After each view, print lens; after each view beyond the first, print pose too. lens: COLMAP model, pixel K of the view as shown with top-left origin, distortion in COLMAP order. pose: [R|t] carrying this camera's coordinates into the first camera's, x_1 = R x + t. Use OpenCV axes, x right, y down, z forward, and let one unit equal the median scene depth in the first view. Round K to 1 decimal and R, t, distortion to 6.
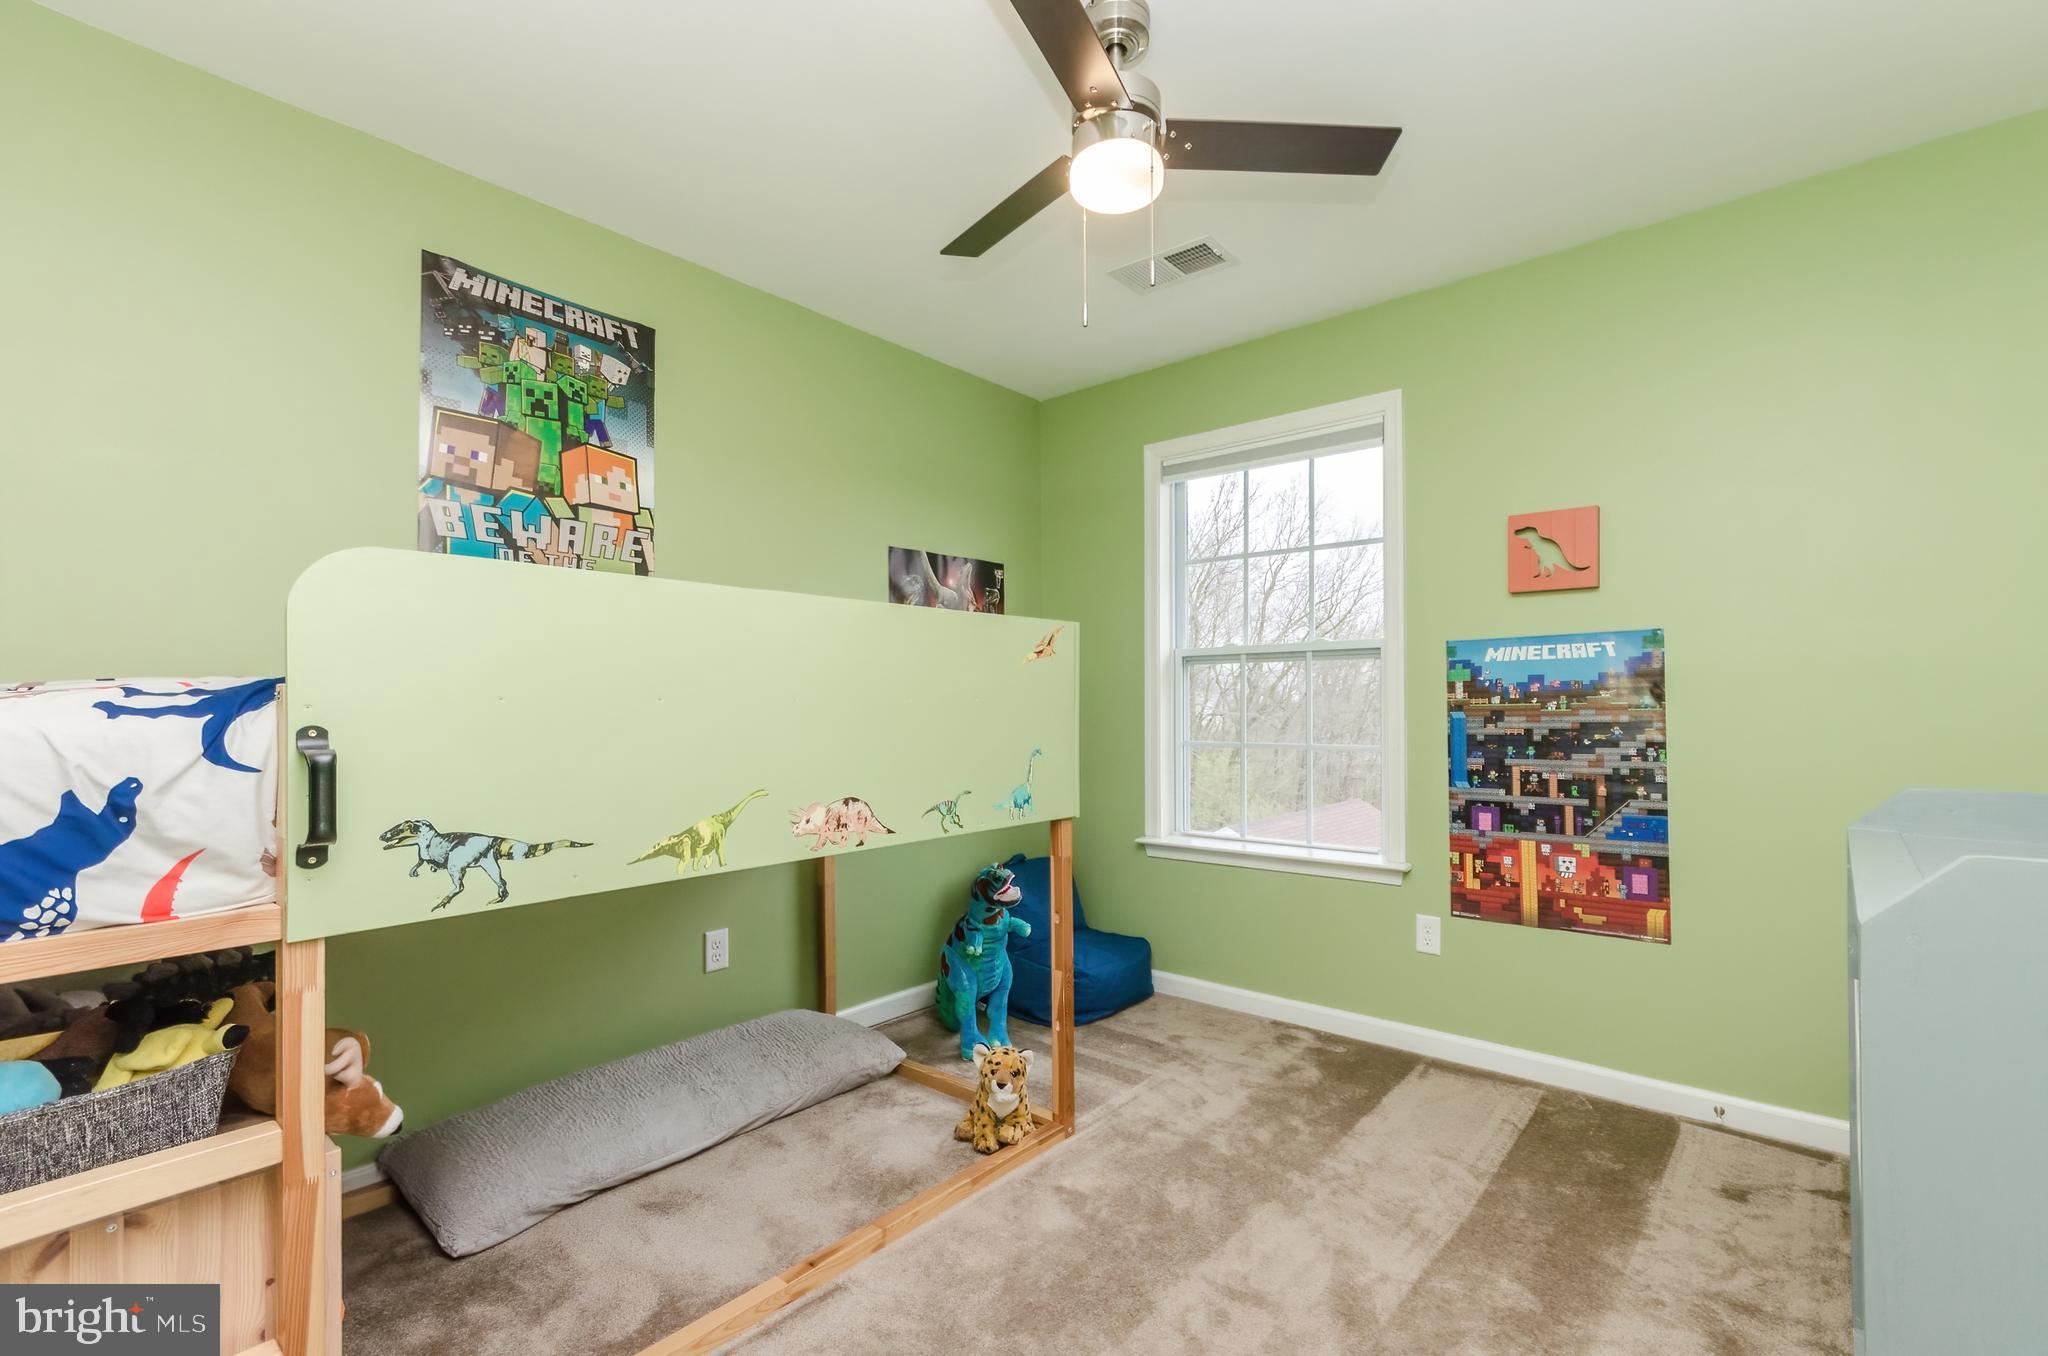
lens RADIAL K [[902.6, 0, 1035.2], [0, 902.6, 688.5], [0, 0, 1]] dist [0.002816, 0.000647]
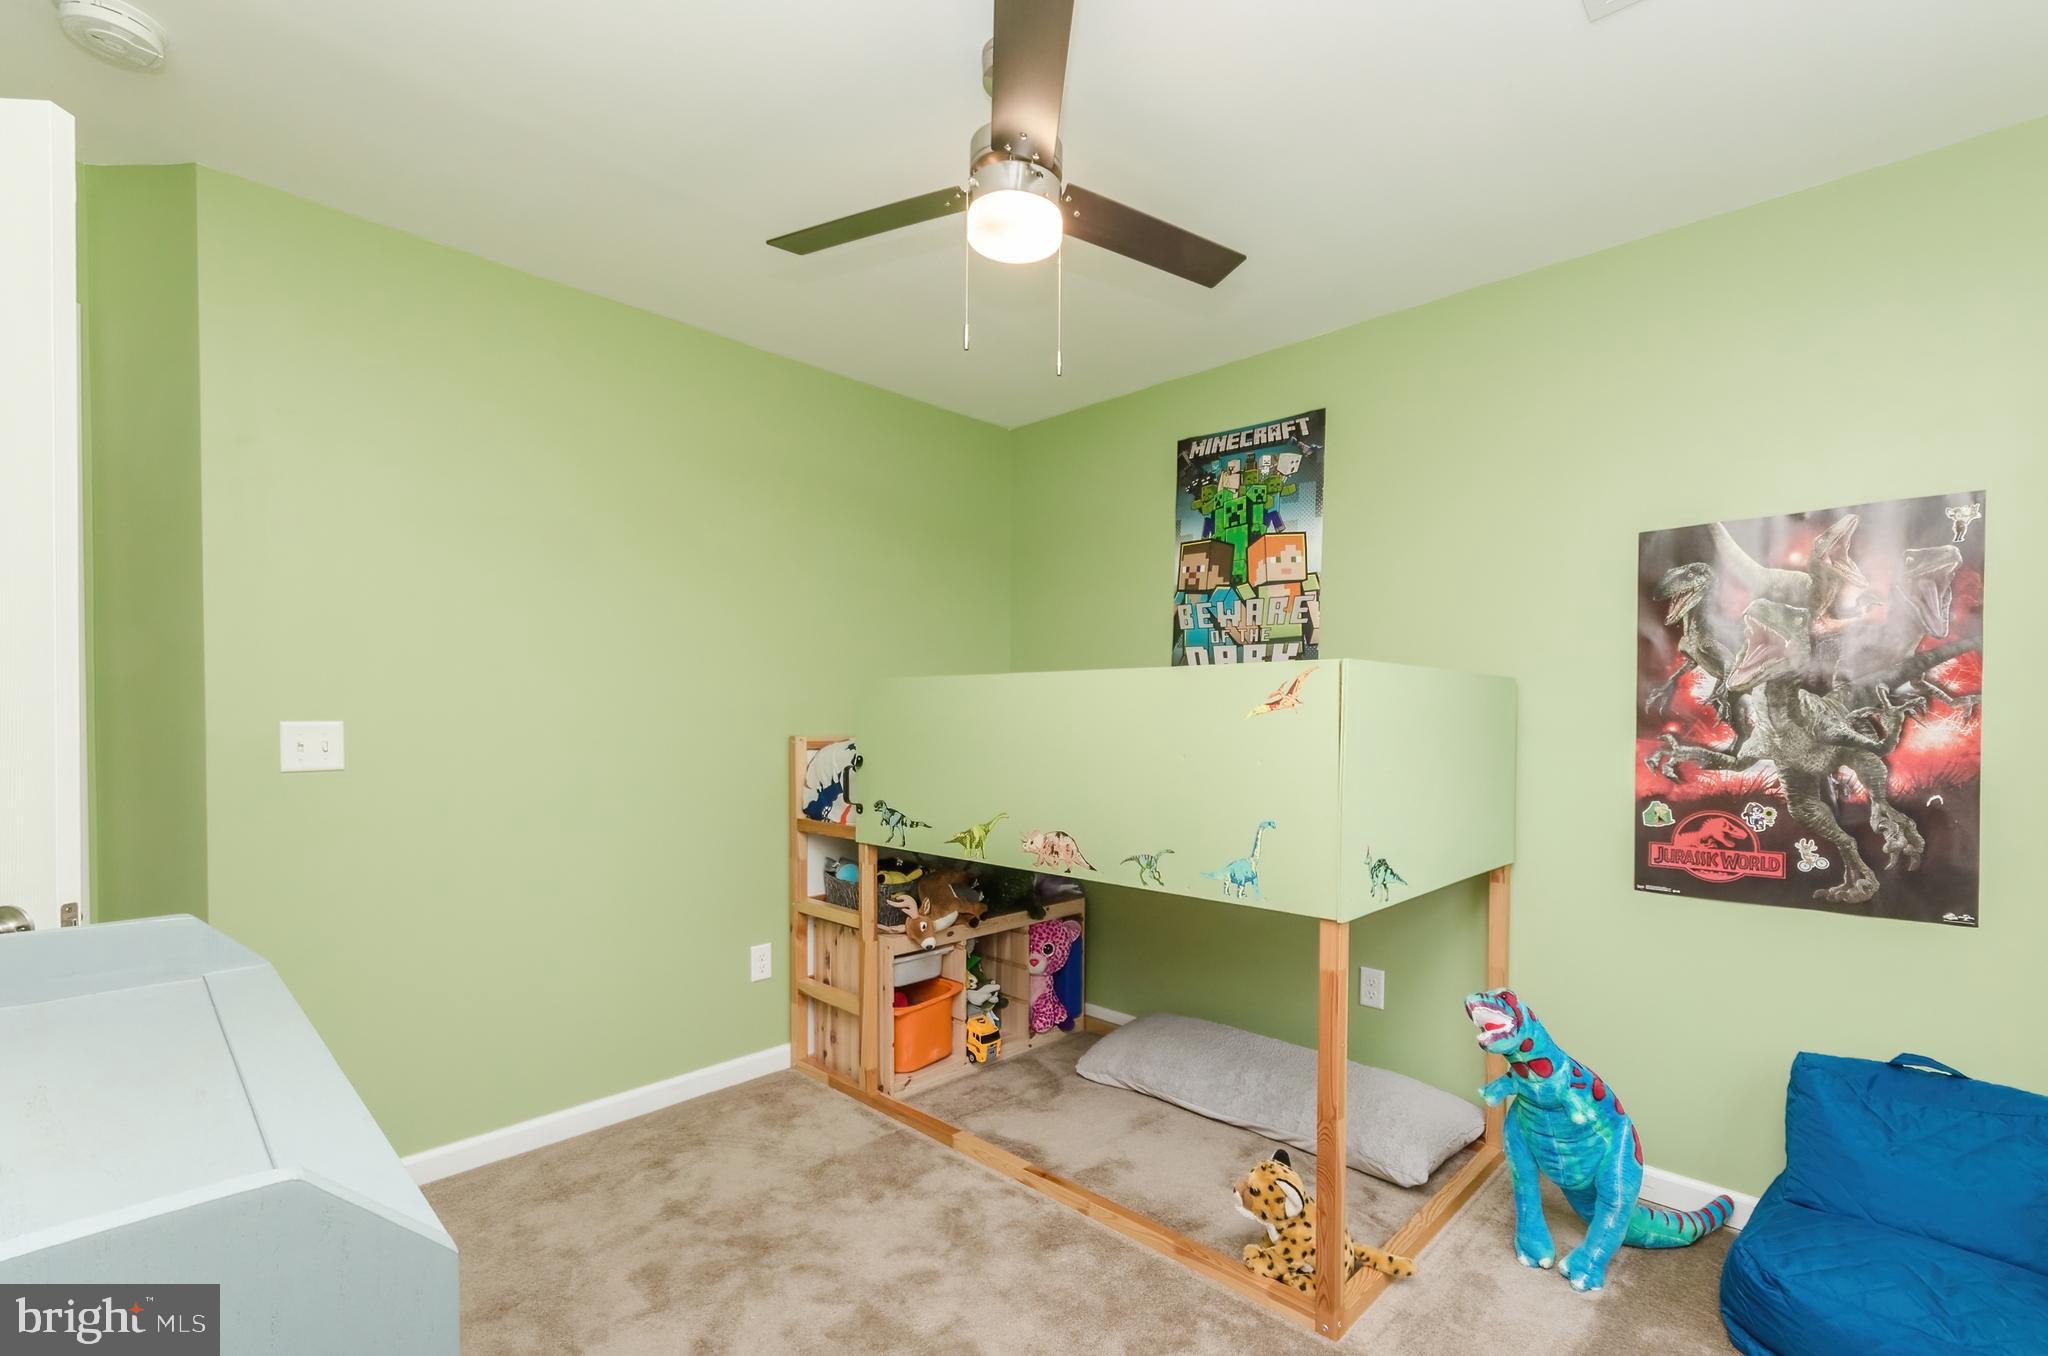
lens RADIAL K [[902.6, 0, 1048.9], [0, 902.6, 717.3], [0, 0, 1]] dist [0.002816, 0.000647]
pose [[-0.041574, 0.006295, -0.999116, 0.780511], [0.014629, 0.999877, 0.005691, -0.033030], [0.999028, -0.014379, -0.041661, 0.780854]]
